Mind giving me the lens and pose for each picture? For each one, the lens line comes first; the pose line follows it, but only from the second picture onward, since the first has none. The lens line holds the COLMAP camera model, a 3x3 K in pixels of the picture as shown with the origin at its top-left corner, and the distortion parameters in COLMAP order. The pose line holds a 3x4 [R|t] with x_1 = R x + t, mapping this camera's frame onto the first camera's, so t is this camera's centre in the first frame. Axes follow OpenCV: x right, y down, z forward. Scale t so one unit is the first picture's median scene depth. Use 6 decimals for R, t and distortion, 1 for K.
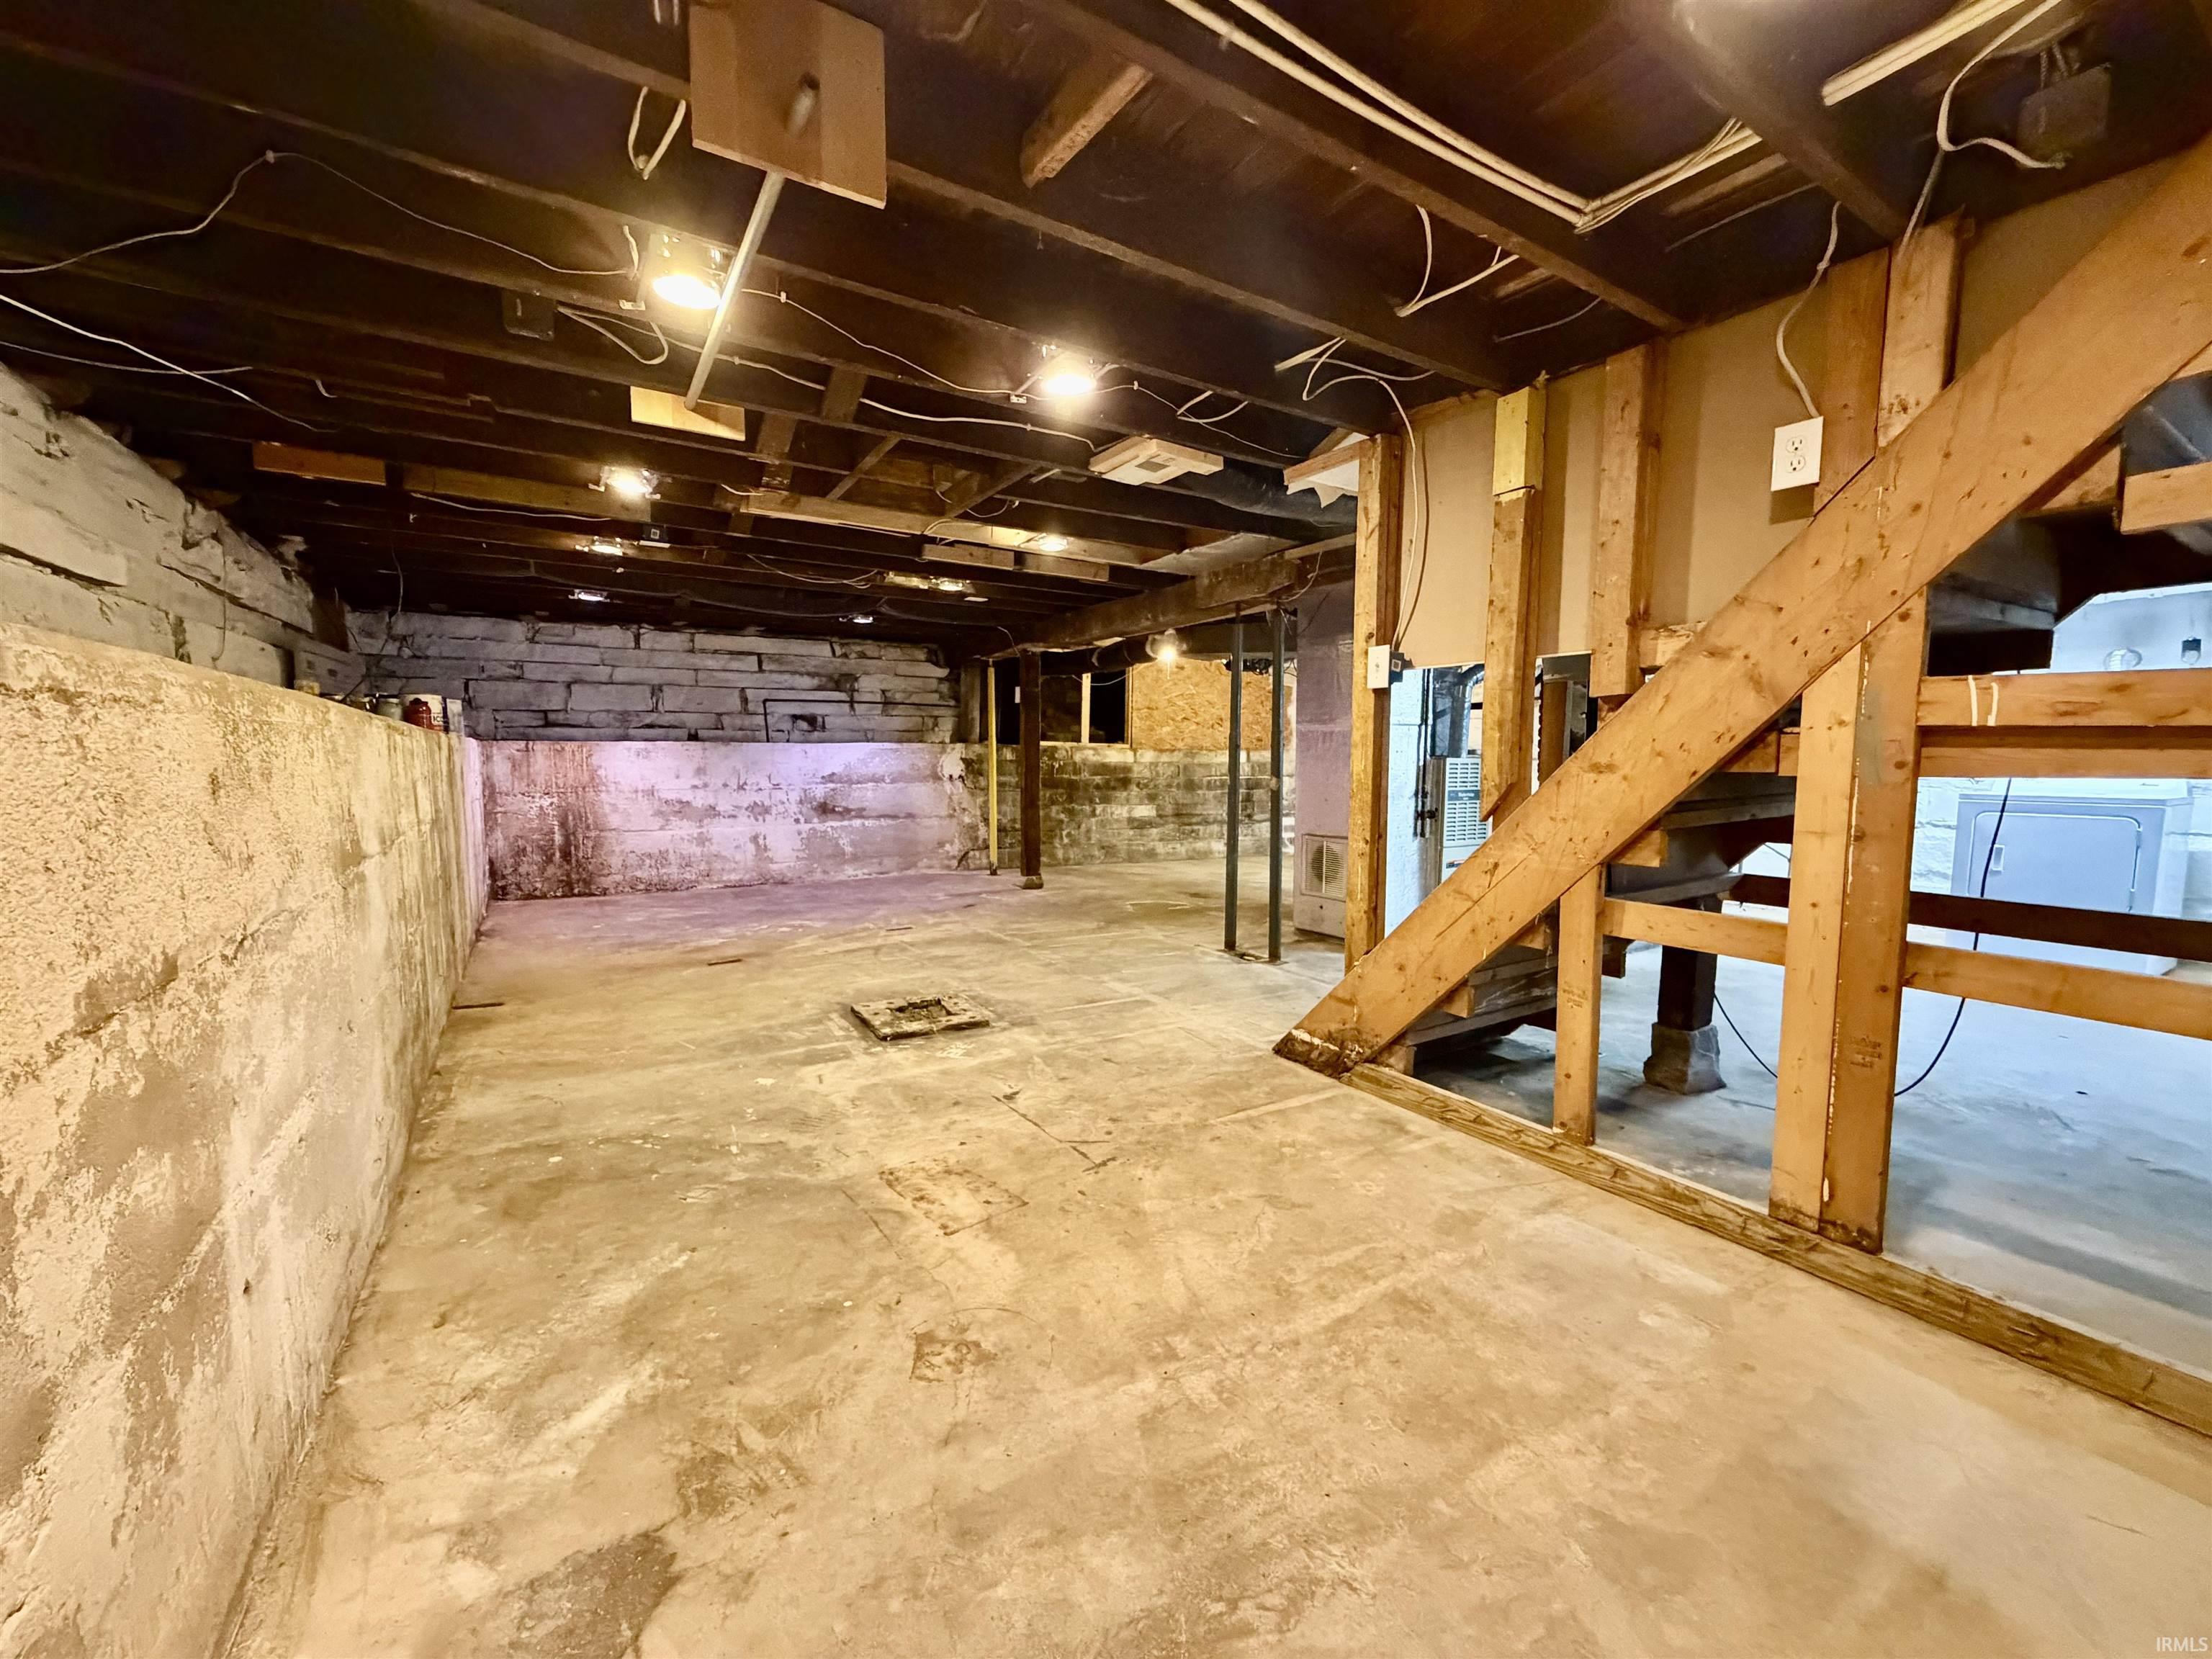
lens RADIAL K [[880.5, 0, 1104.4], [0, 880.5, 829.5], [0, 0, 1]] dist [0.010187, -0.000442]
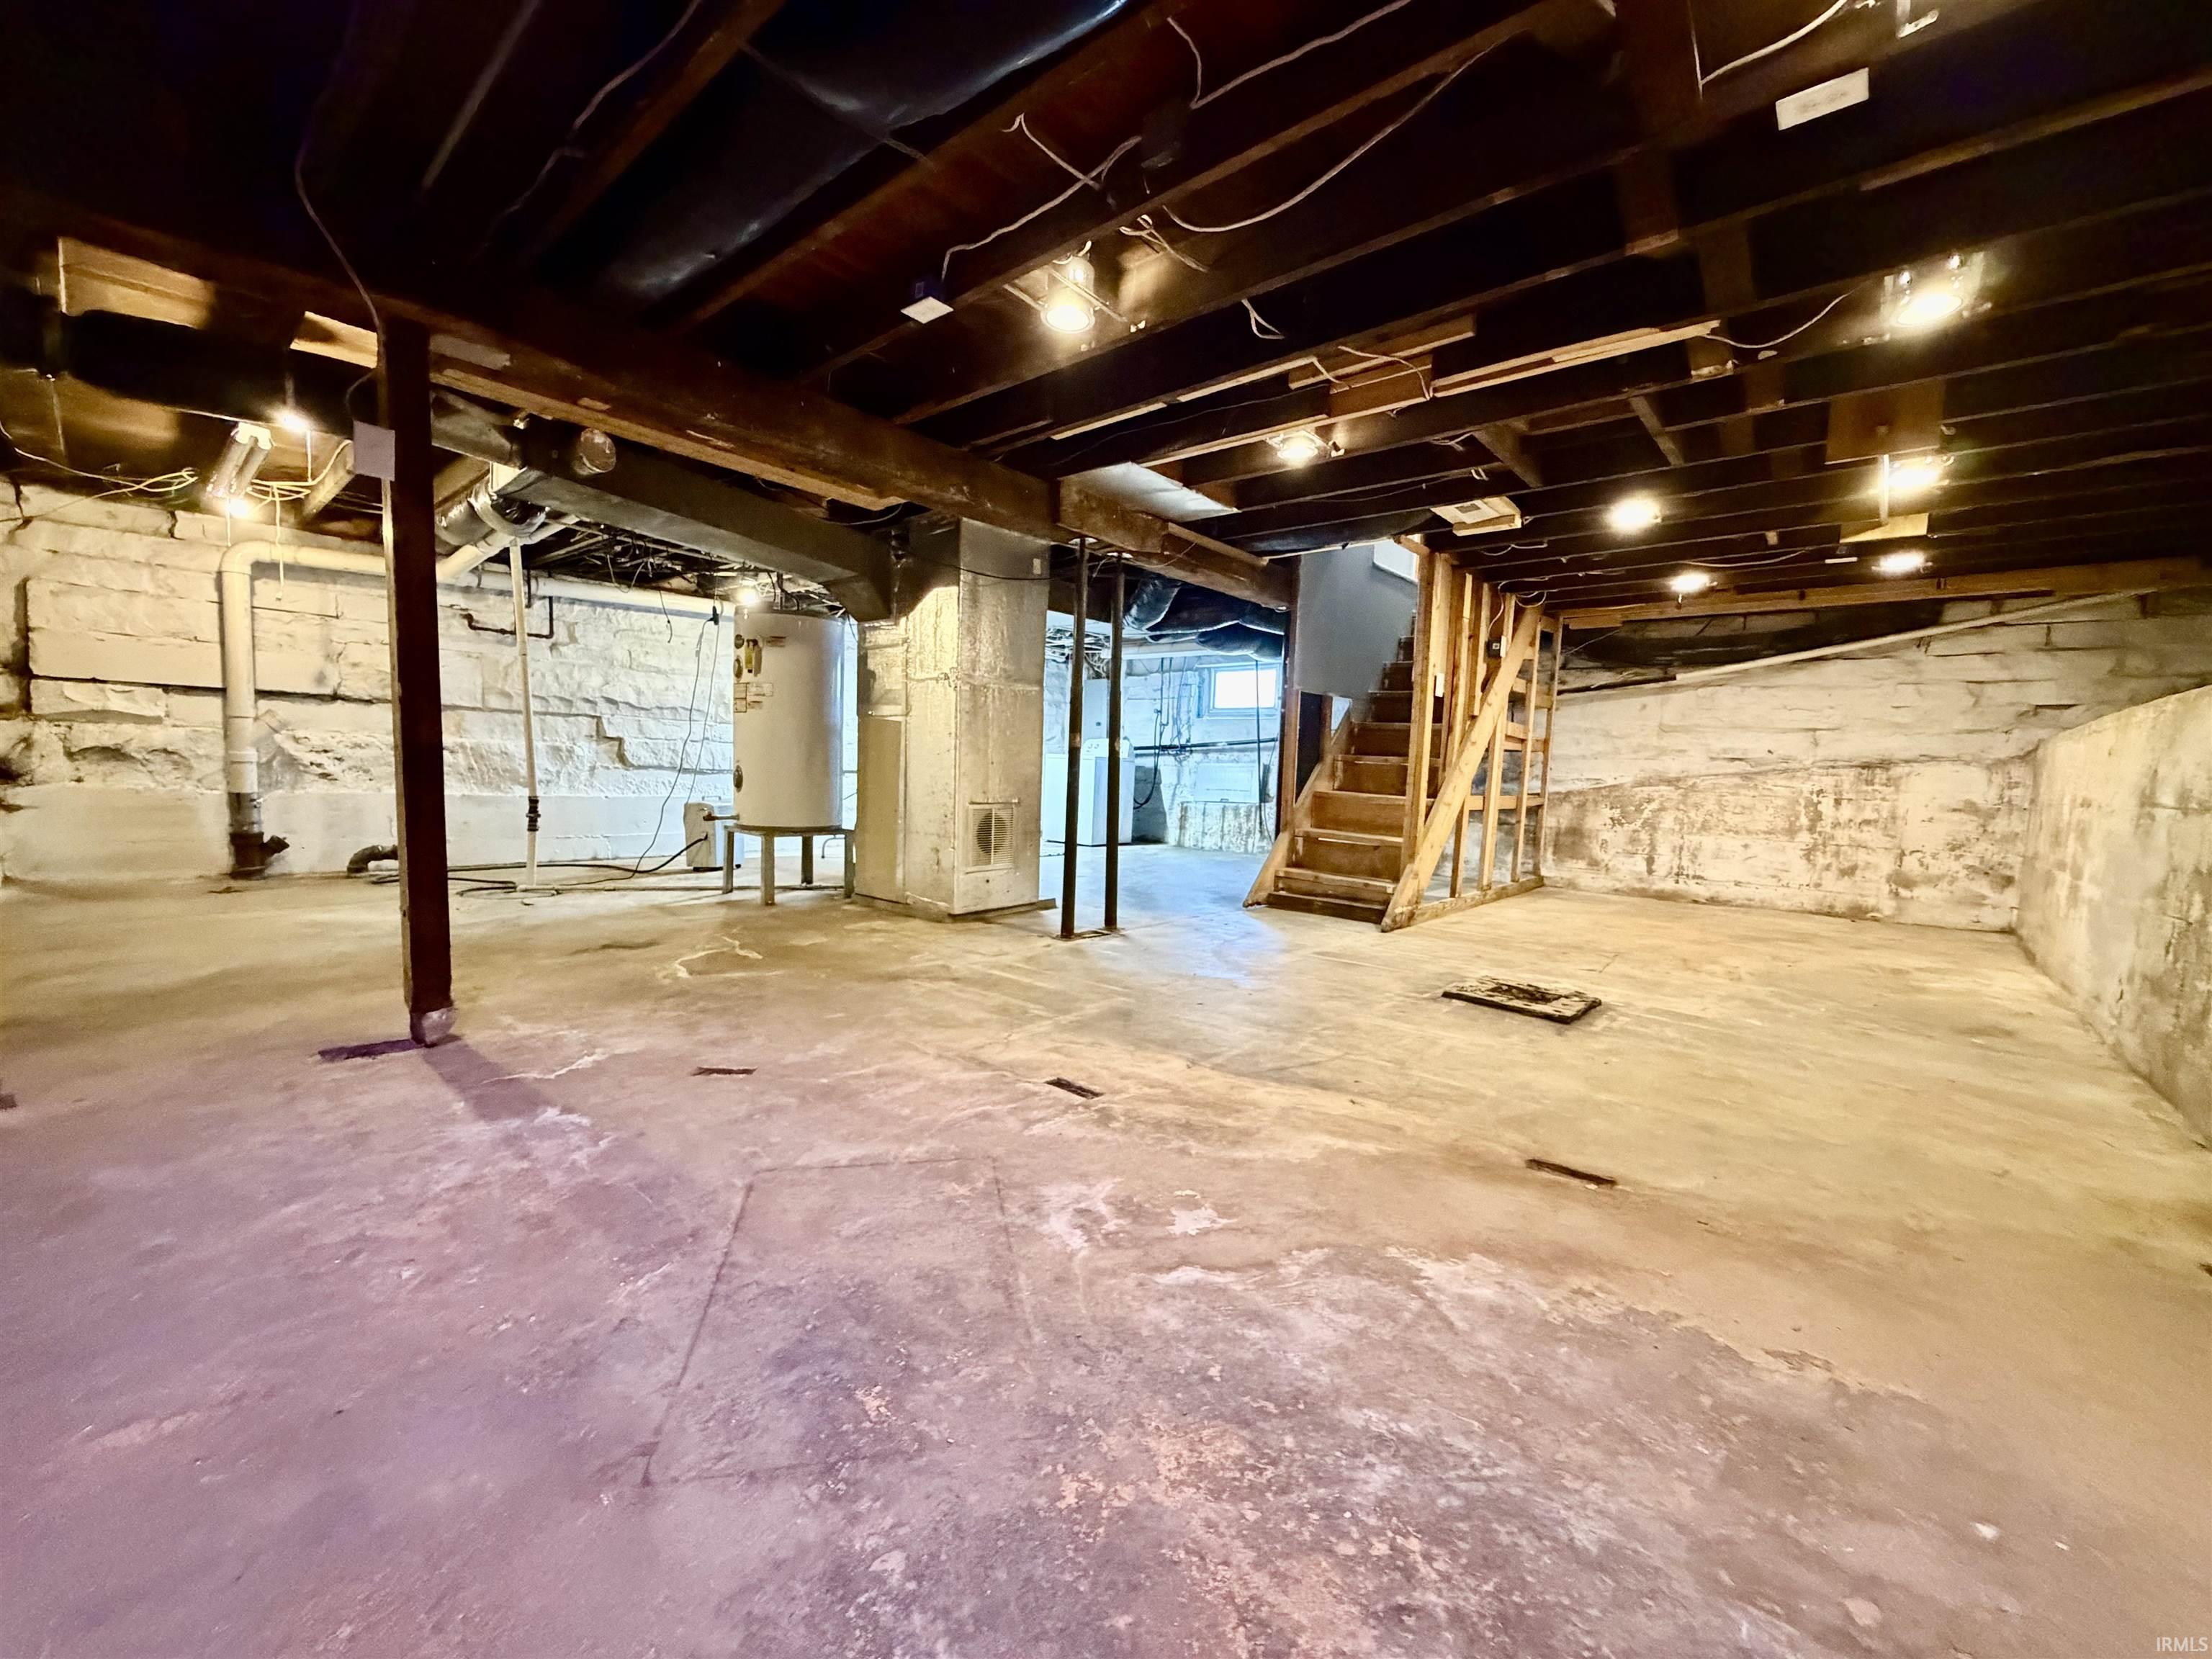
lens RADIAL K [[880.5, 0, 1102.9], [0, 880.5, 834.1], [0, 0, 1]] dist [0.010187, -0.000442]
pose [[-0.285136, -0.095284, 0.953739, -0.942752], [0.049850, 0.992226, 0.114033, -0.087266], [-0.957190, 0.080059, -0.278169, 1.648697]]
